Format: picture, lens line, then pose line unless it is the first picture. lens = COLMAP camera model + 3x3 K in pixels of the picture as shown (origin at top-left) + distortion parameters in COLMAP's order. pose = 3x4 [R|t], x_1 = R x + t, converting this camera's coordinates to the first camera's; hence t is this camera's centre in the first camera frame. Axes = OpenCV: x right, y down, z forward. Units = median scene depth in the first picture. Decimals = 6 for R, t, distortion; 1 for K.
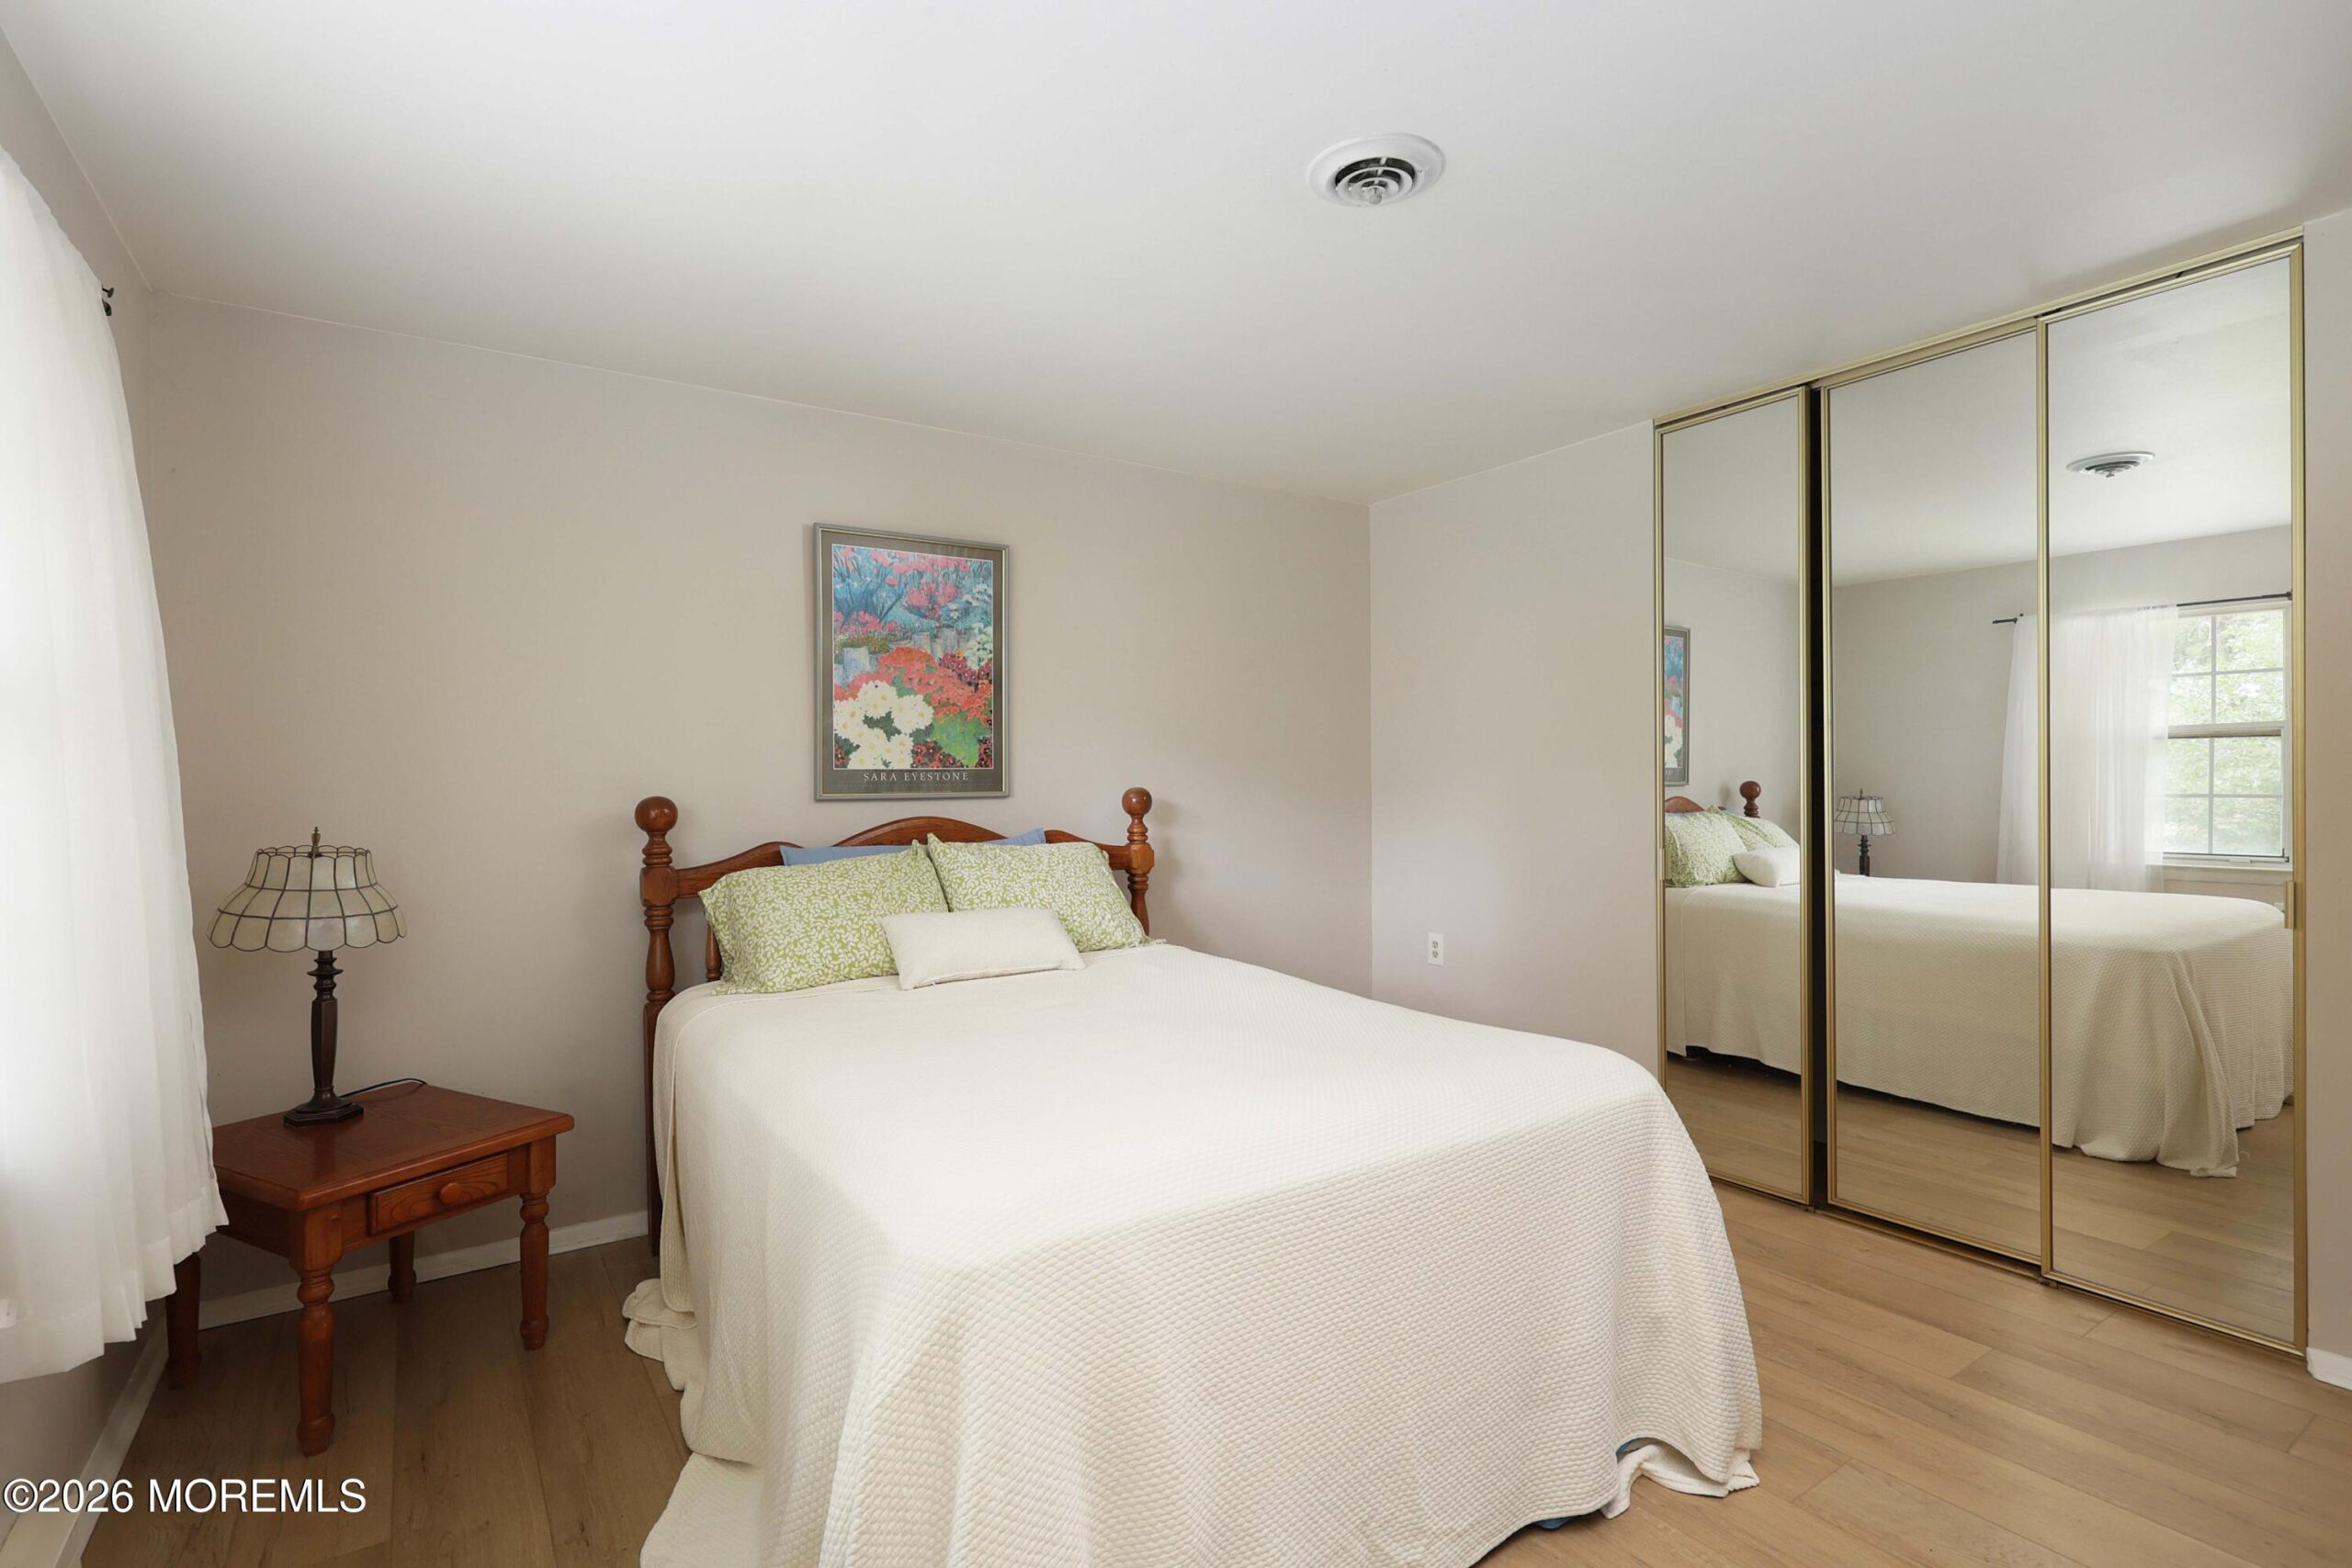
lens RADIAL K [[1143.0, 0, 1171.6], [0, 1143.0, 766.6], [0, 0, 1]] dist [0.001690, -0.000196]
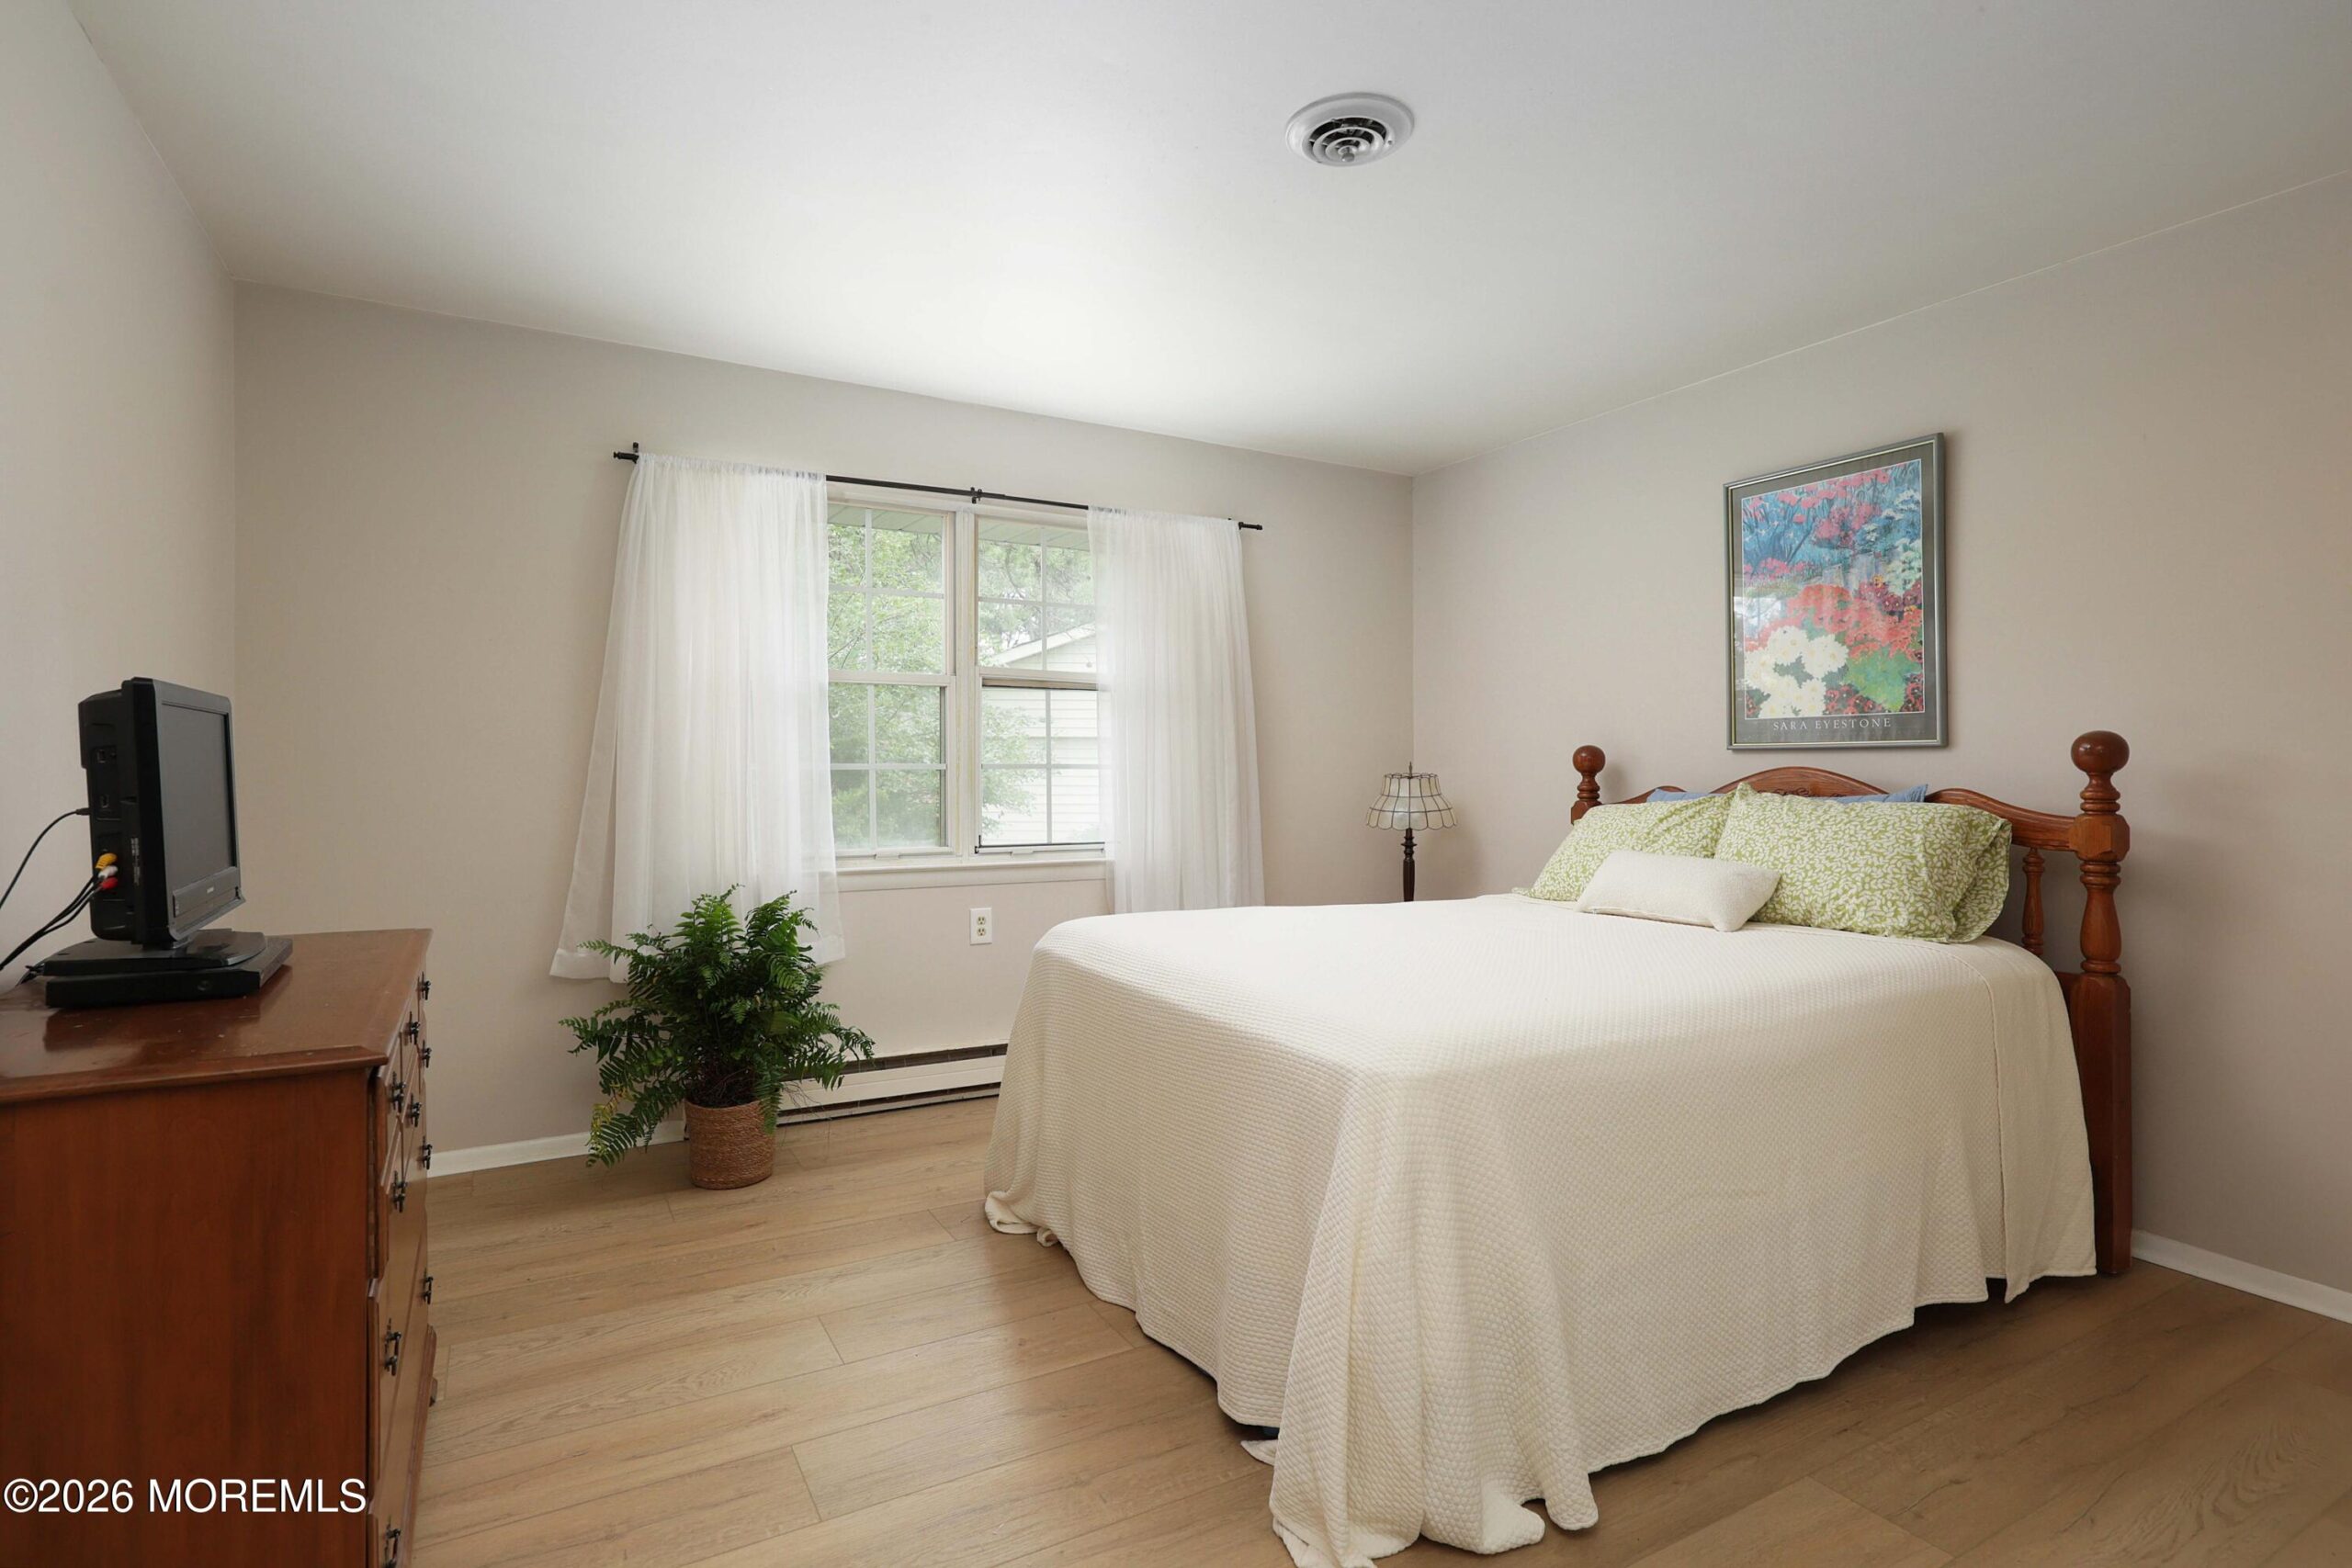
lens RADIAL K [[1143.0, 0, 1171.6], [0, 1143.0, 766.6], [0, 0, 1]] dist [0.001690, -0.000196]
pose [[-0.079692, 0.003695, -0.996813, 0.731218], [0.003415, 0.999988, 0.003434, 0.037620], [0.996814, -0.003130, -0.079704, 0.548650]]
